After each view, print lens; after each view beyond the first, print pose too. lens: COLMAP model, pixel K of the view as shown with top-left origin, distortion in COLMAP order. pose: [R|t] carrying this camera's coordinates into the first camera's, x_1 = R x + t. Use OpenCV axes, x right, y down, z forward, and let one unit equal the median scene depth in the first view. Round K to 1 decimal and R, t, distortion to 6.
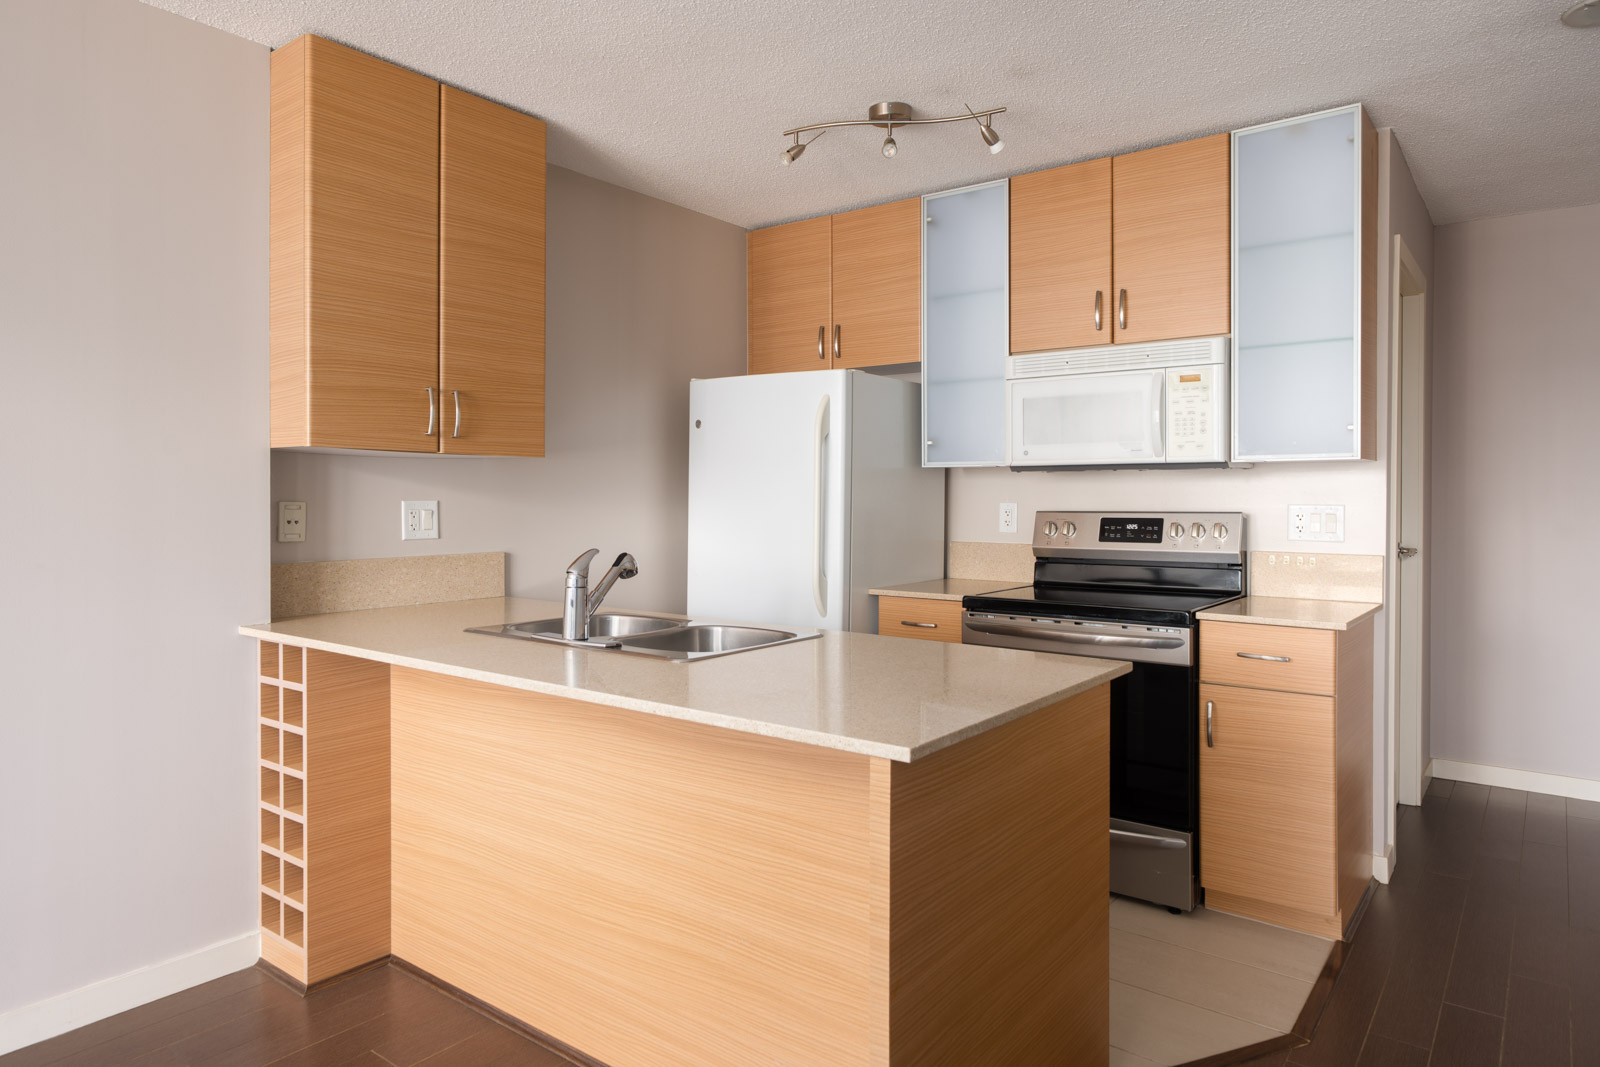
lens RADIAL K [[992.6, 0, 797.9], [0, 992.6, 509.9], [0, 0, 1]] dist [0.000308, -0.000372]
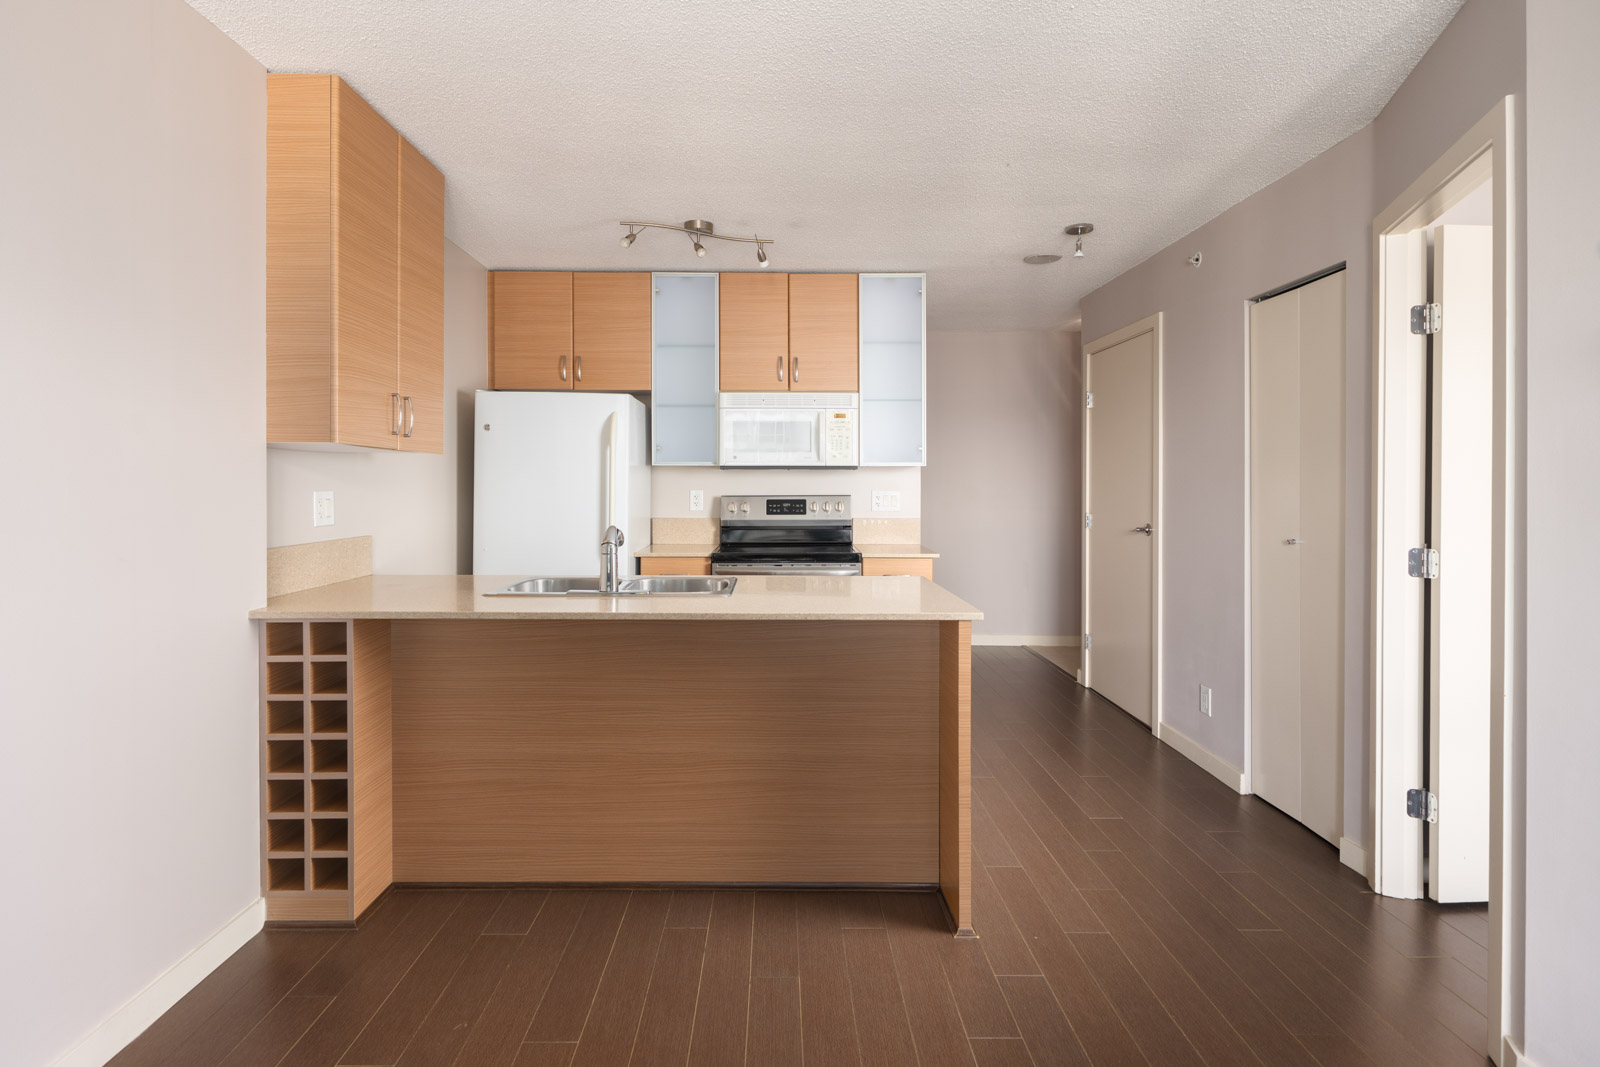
lens RADIAL K [[812.3, 0, 788.1], [0, 812.3, 490.5], [0, 0, 1]] dist [-0.000390, 0.000067]
pose [[0.785832, -0.004731, 0.618422, -0.512087], [0.007397, 0.999971, -0.001749, -0.004319], [-0.618396, 0.005950, 0.785844, -0.026249]]
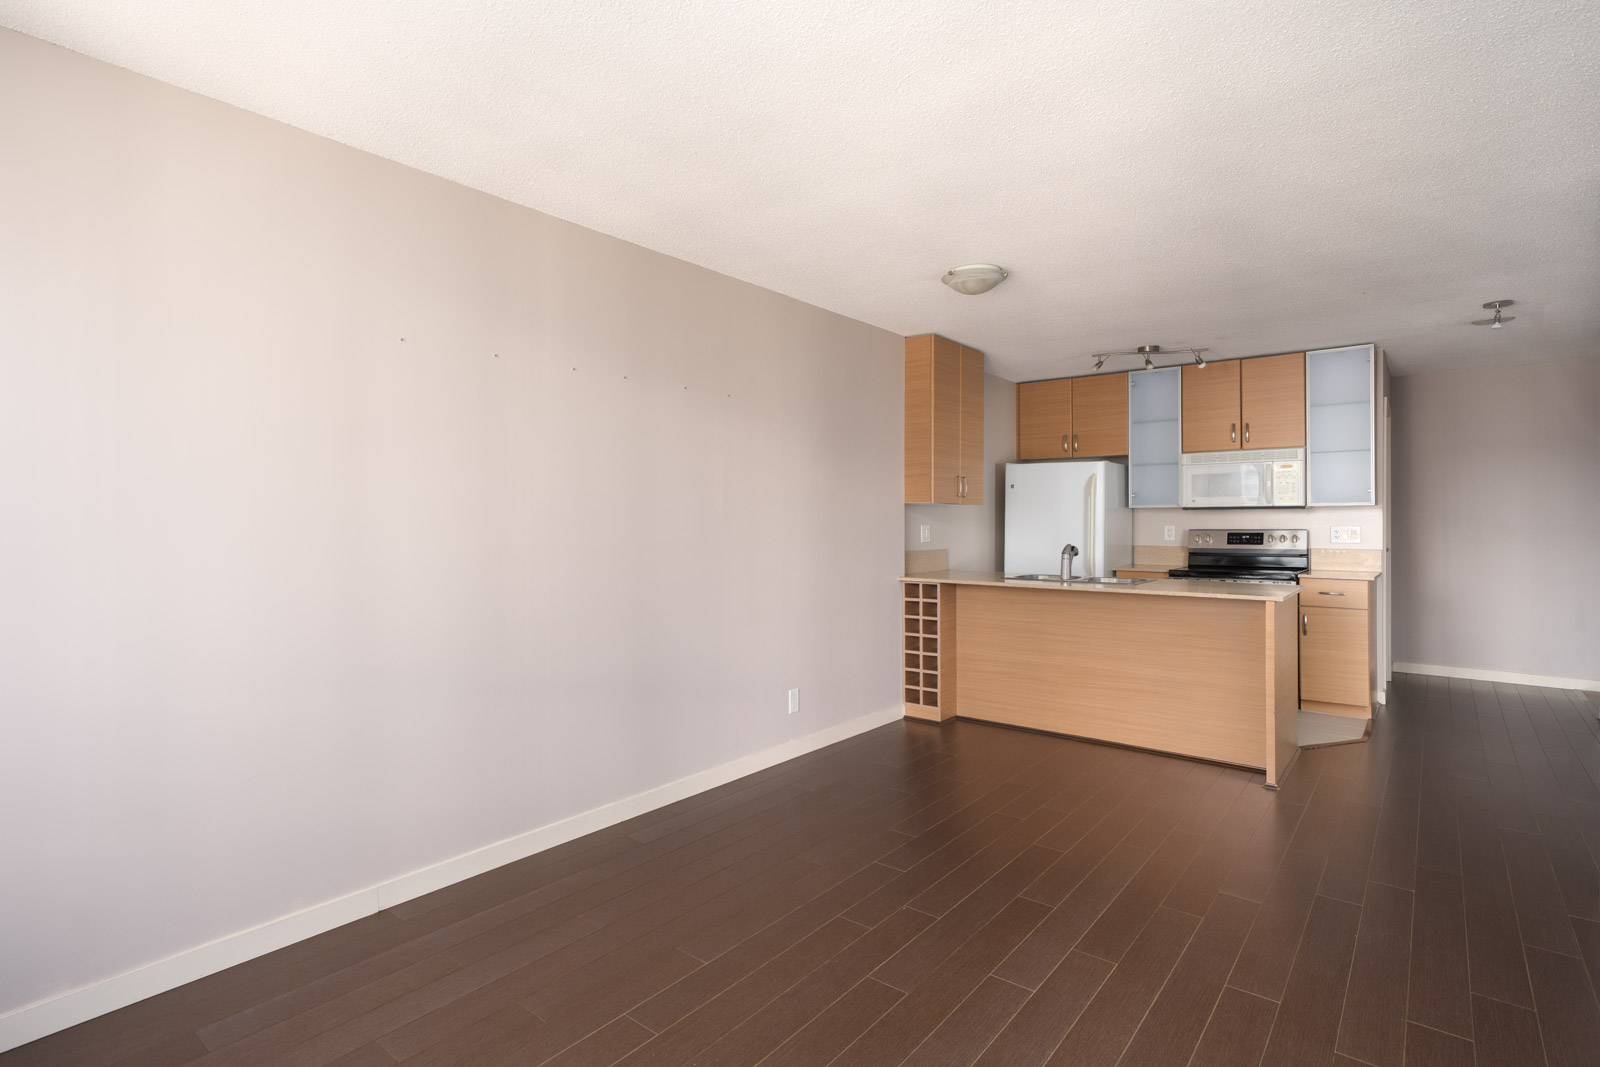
lens RADIAL K [[811.5, 0, 737.0], [0, 811.5, 523.4], [0, 0, 1]] dist [0.000147, -0.000248]
pose [[0.998269, -0.002003, -0.058784, -0.664841], [0.001385, 0.999943, -0.010558, 0.005750], [0.058802, 0.010458, 0.998215, -0.790992]]
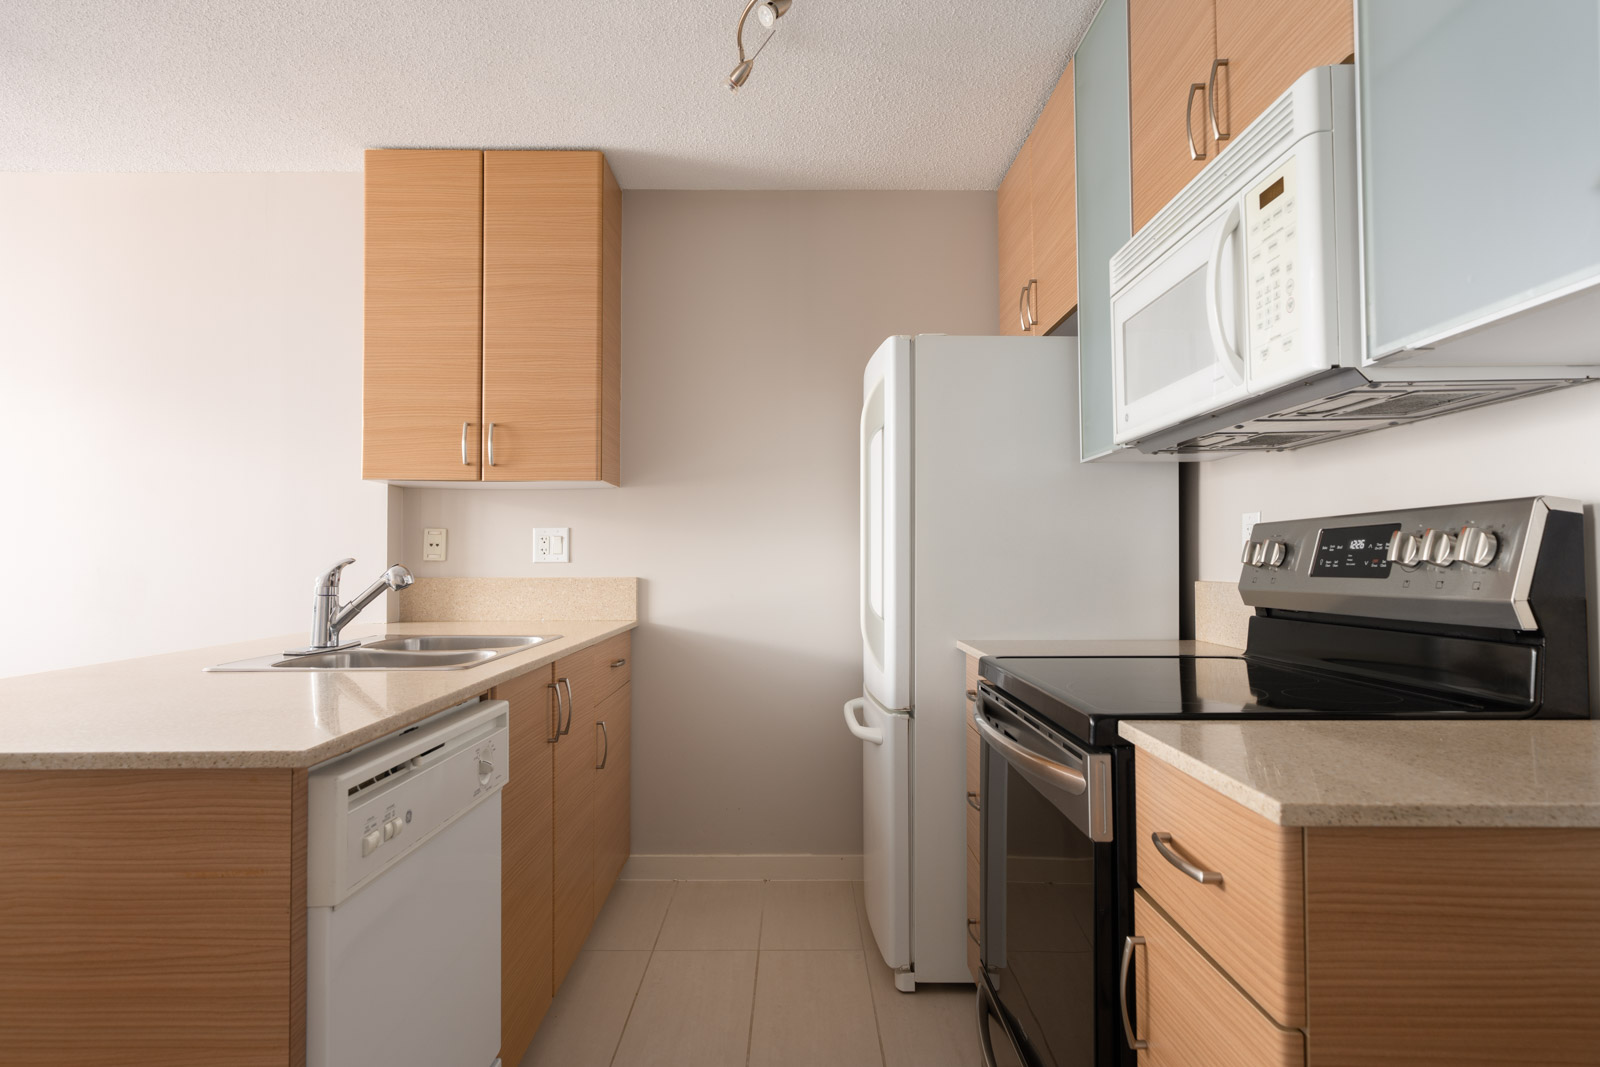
lens RADIAL K [[899.0, 0, 799.9], [0, 899.0, 542.2], [0, 0, 1]] dist [0.001903, 0.000419]
pose [[0.611683, -0.019223, -0.790869, 0.563735], [-0.007086, 0.999531, -0.029776, 0.033427], [0.791071, 0.023818, 0.611260, 0.581420]]
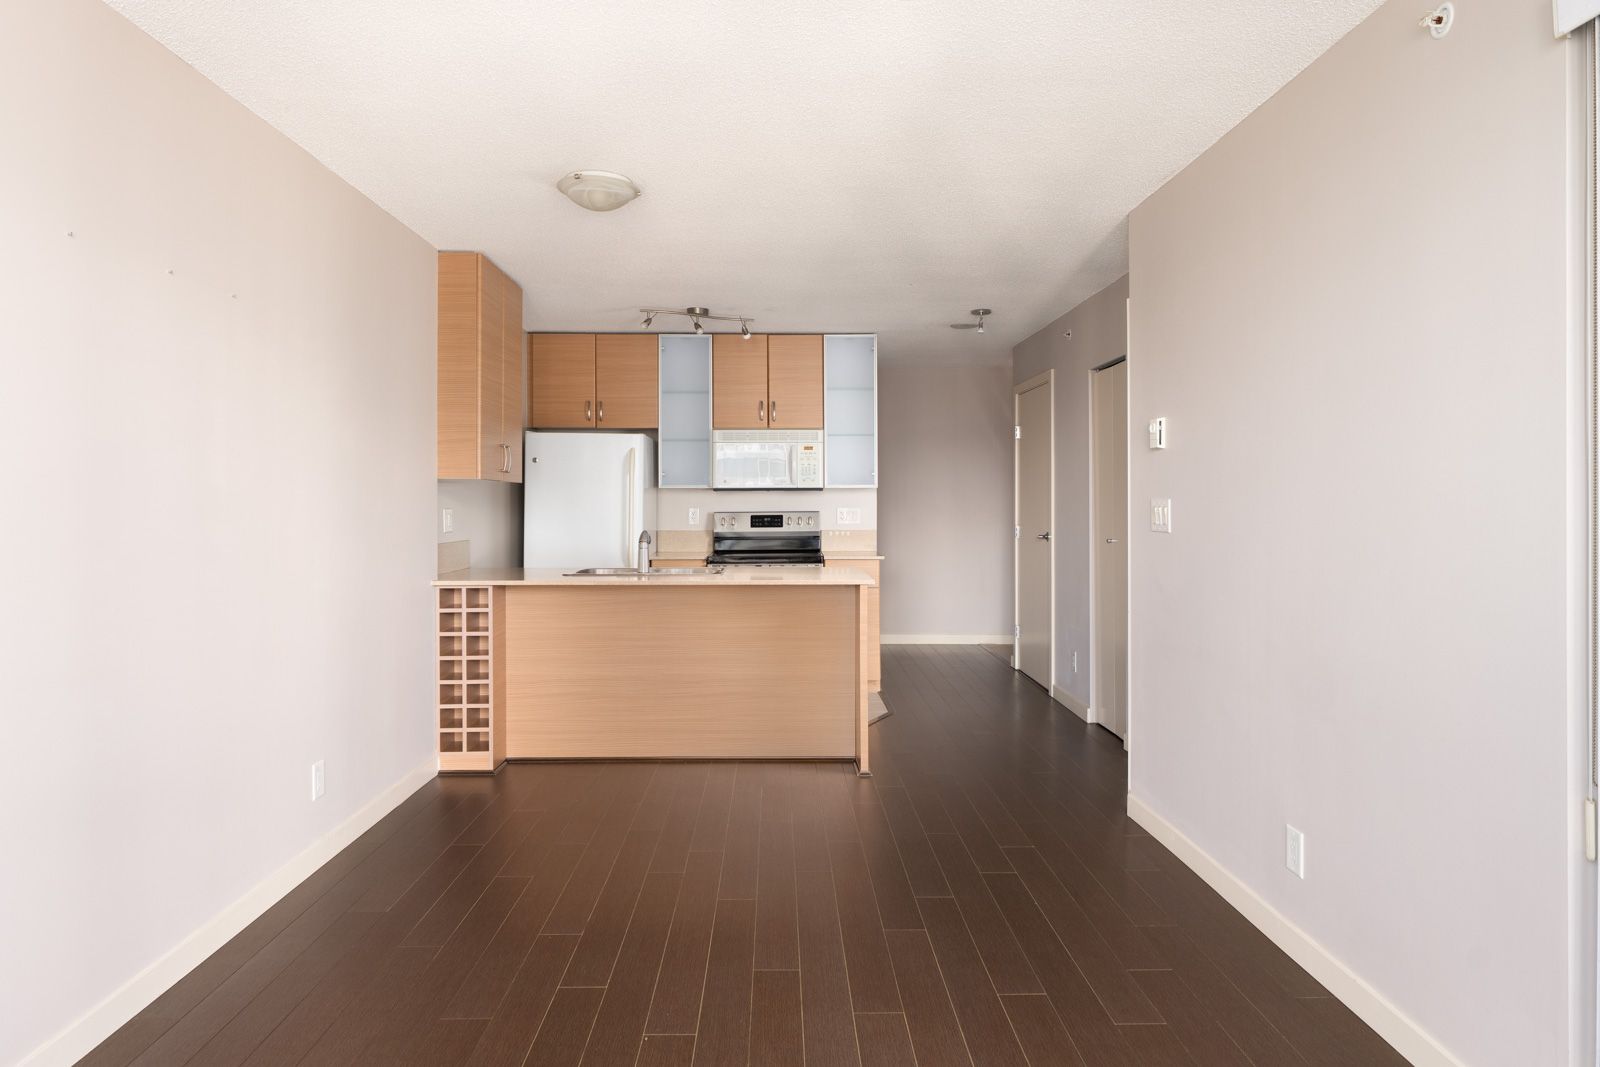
lens RADIAL K [[975.1, 0, 802.6], [0, 975.1, 500.7], [0, 0, 1]] dist [-0.000176, 0.000153]
pose [[0.777554, -0.001422, 0.628814, -0.899765], [0.011236, 0.999869, -0.011634, 0.003311], [-0.628715, 0.016111, 0.777469, -0.593144]]
